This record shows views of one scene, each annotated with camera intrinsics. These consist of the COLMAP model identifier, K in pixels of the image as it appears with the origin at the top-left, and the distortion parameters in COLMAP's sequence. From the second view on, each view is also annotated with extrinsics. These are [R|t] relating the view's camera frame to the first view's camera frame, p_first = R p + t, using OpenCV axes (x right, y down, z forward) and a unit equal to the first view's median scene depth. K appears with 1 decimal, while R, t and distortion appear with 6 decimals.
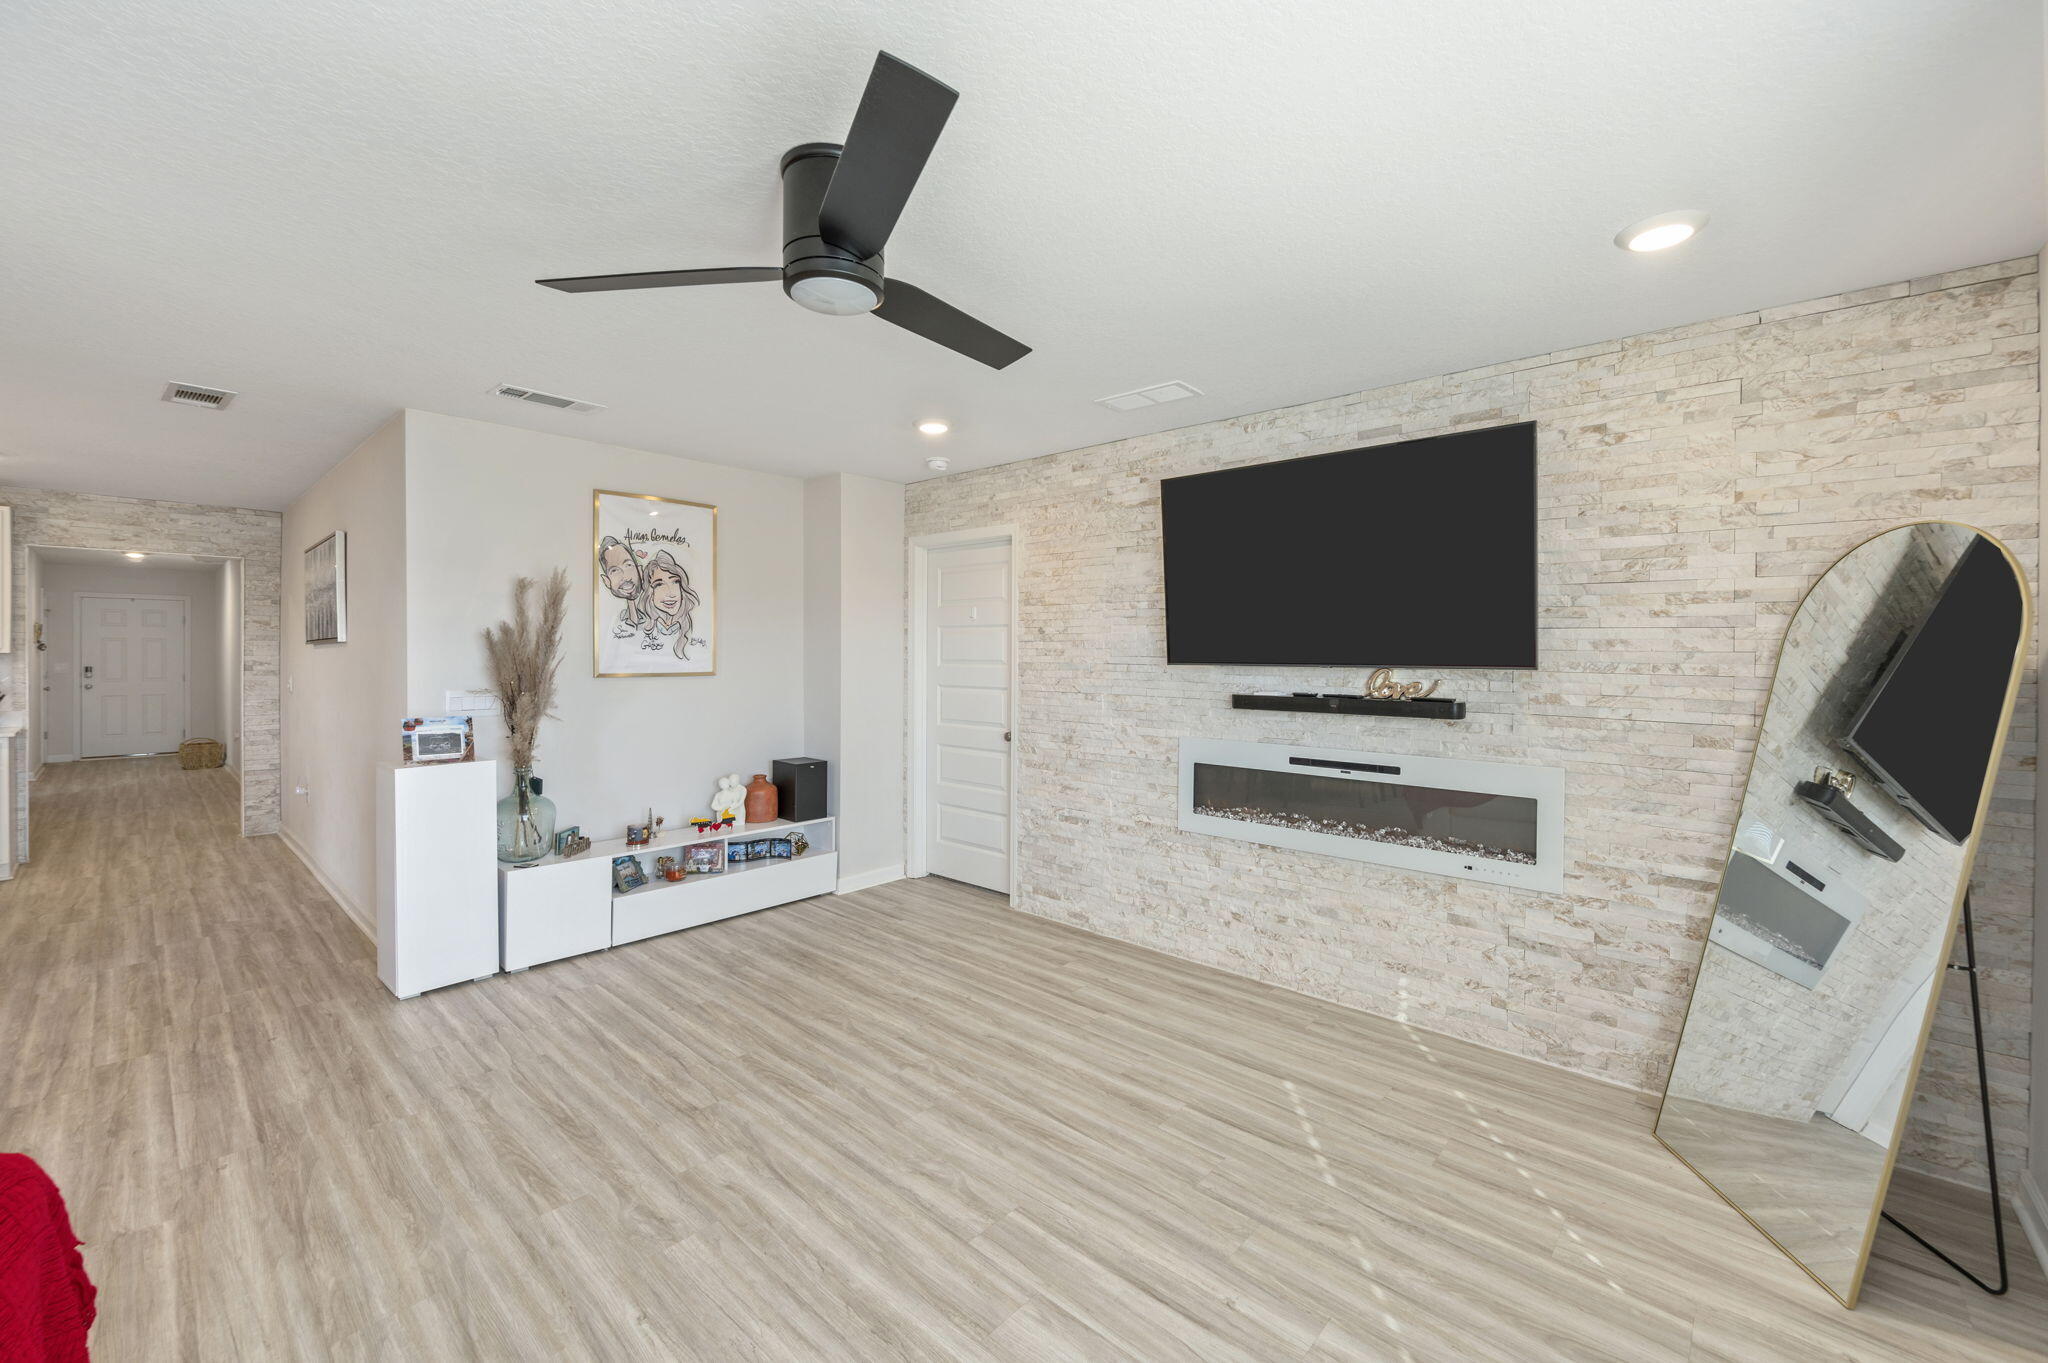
lens RADIAL K [[823.7, 0, 1048.8], [0, 823.7, 656.0], [0, 0, 1]] dist [-0.000170, 0.000490]
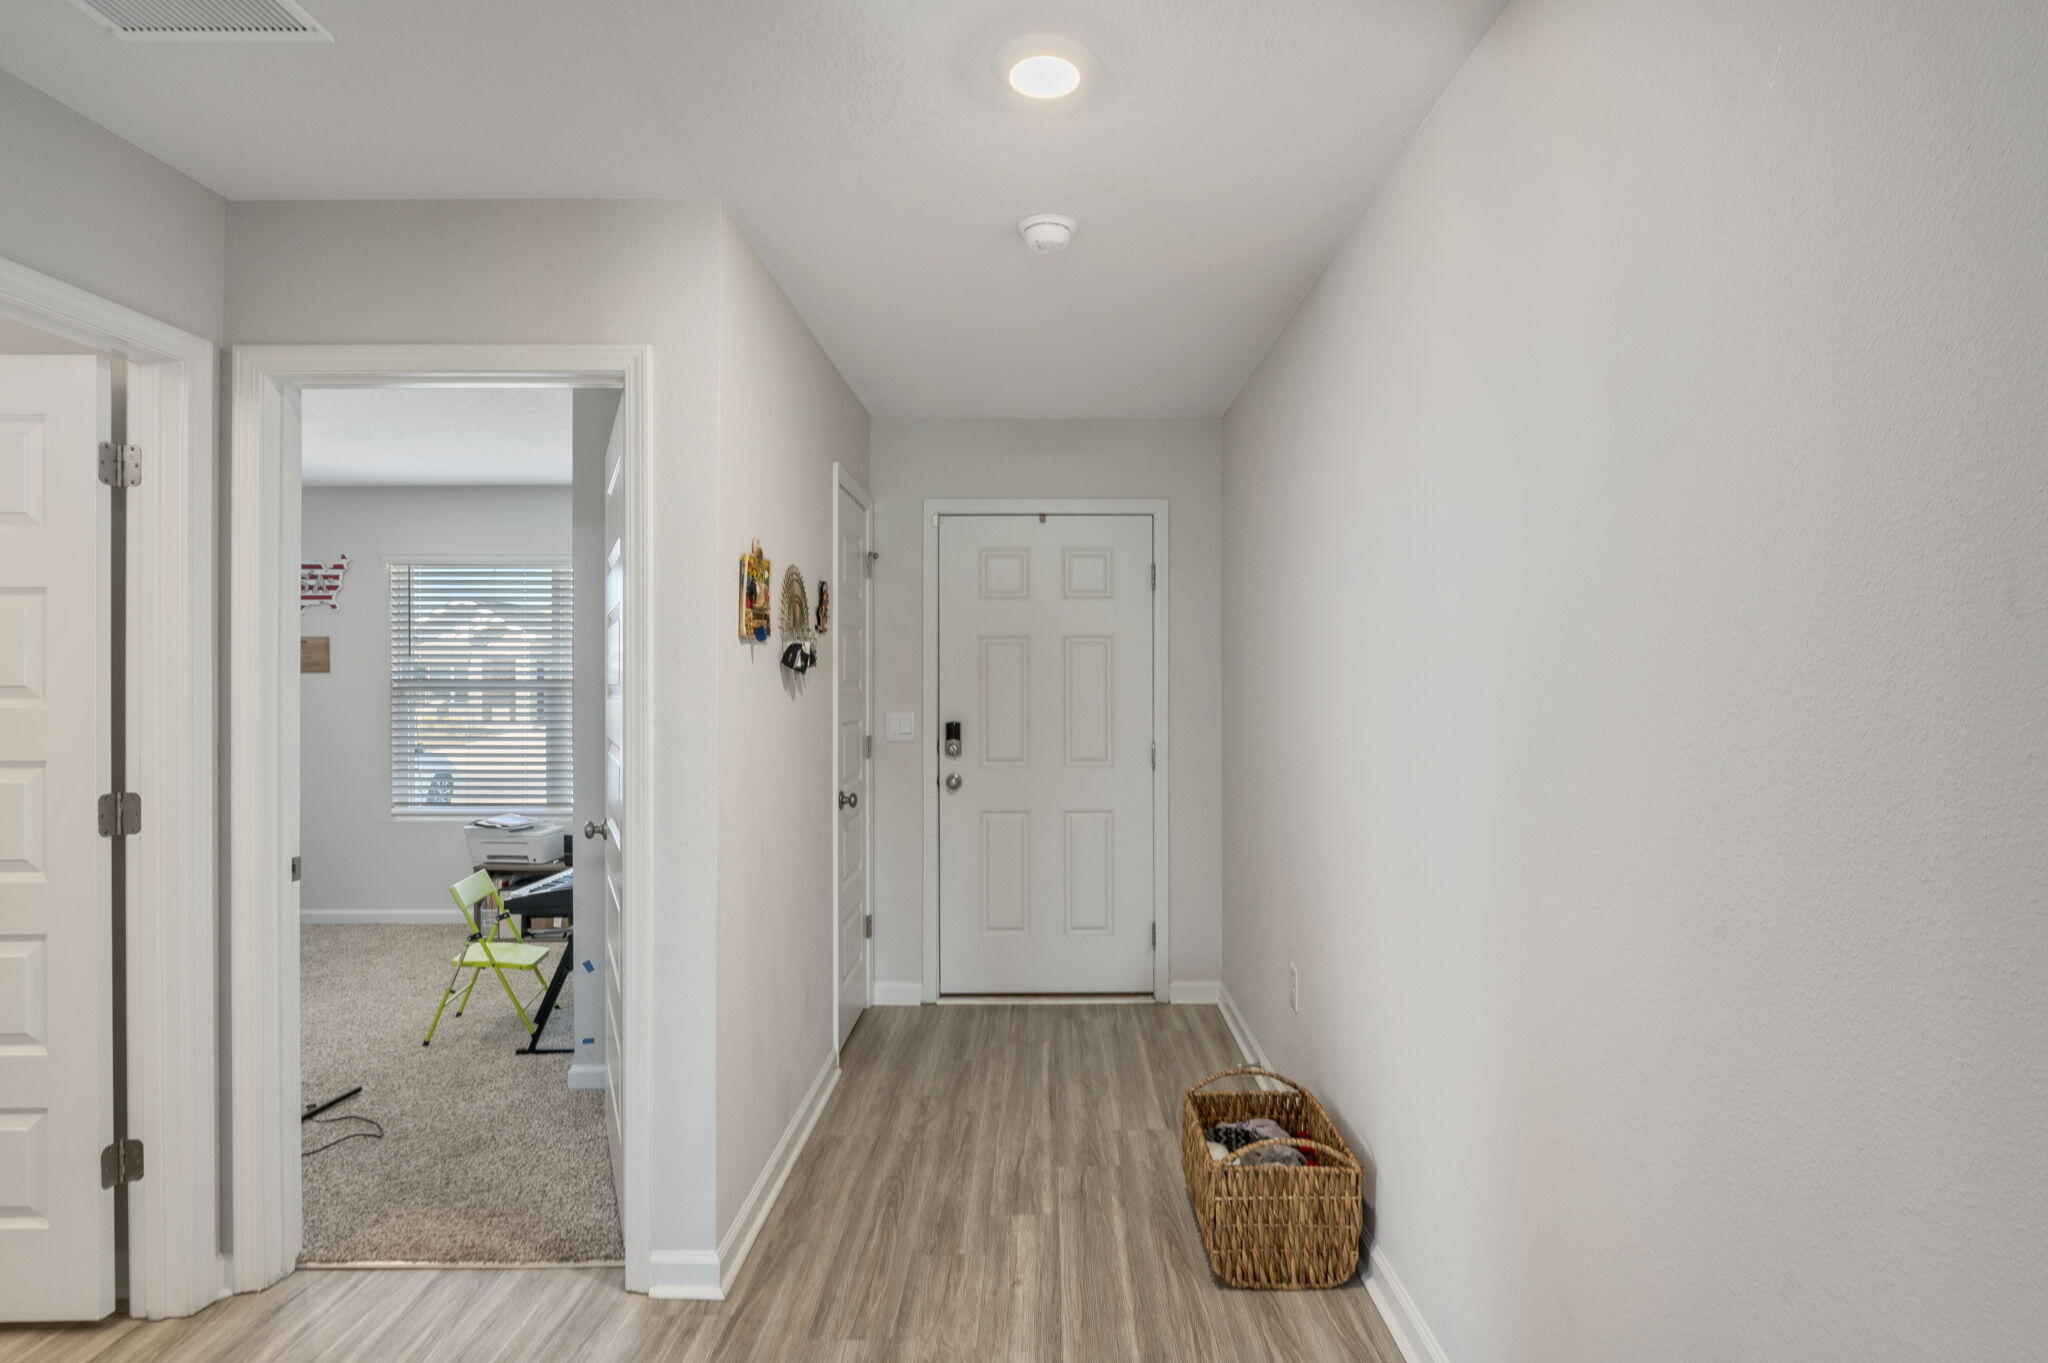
lens RADIAL K [[1016.4, 0, 1023.9], [0, 1016.4, 692.0], [0, 0, 1]] dist [-0.001032, -0.000203]
pose [[0.648071, -0.008072, -0.761537, -1.949649], [-0.000176, 0.999942, -0.010749, 0.011332], [0.761580, 0.007100, 0.648032, 1.765501]]
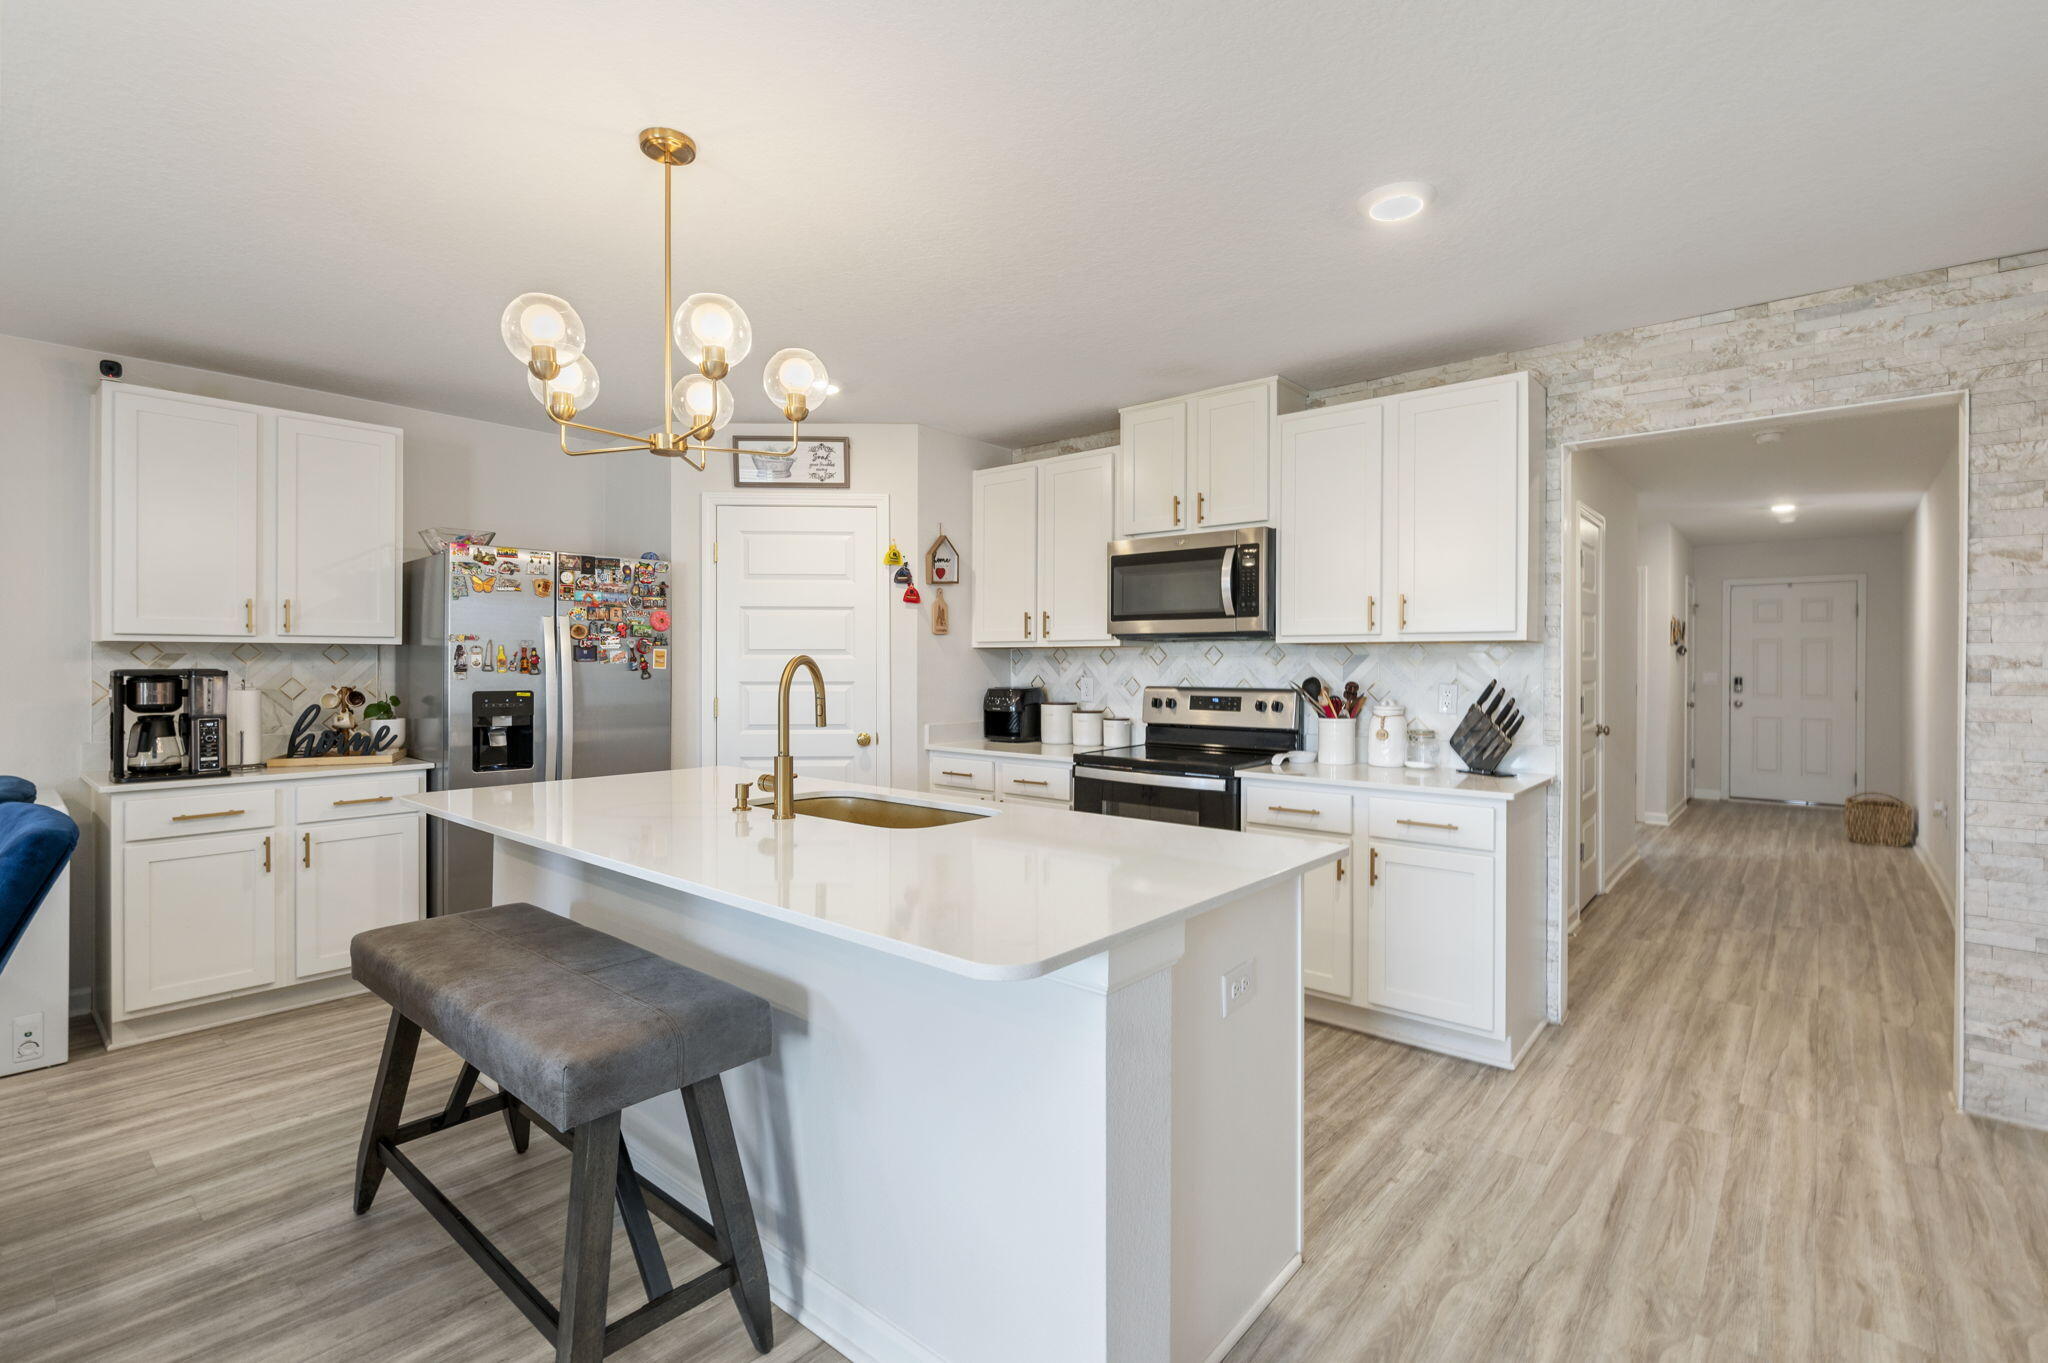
lens RADIAL K [[911.5, 0, 1019.6], [0, 911.5, 667.0], [0, 0, 1]] dist [-0.004323, 0.001574]
pose [[0.007080, -0.000234, -0.999975, -0.778937], [-0.007665, 0.999971, -0.000288, 0.019937], [0.999946, 0.007667, 0.007078, 0.777758]]
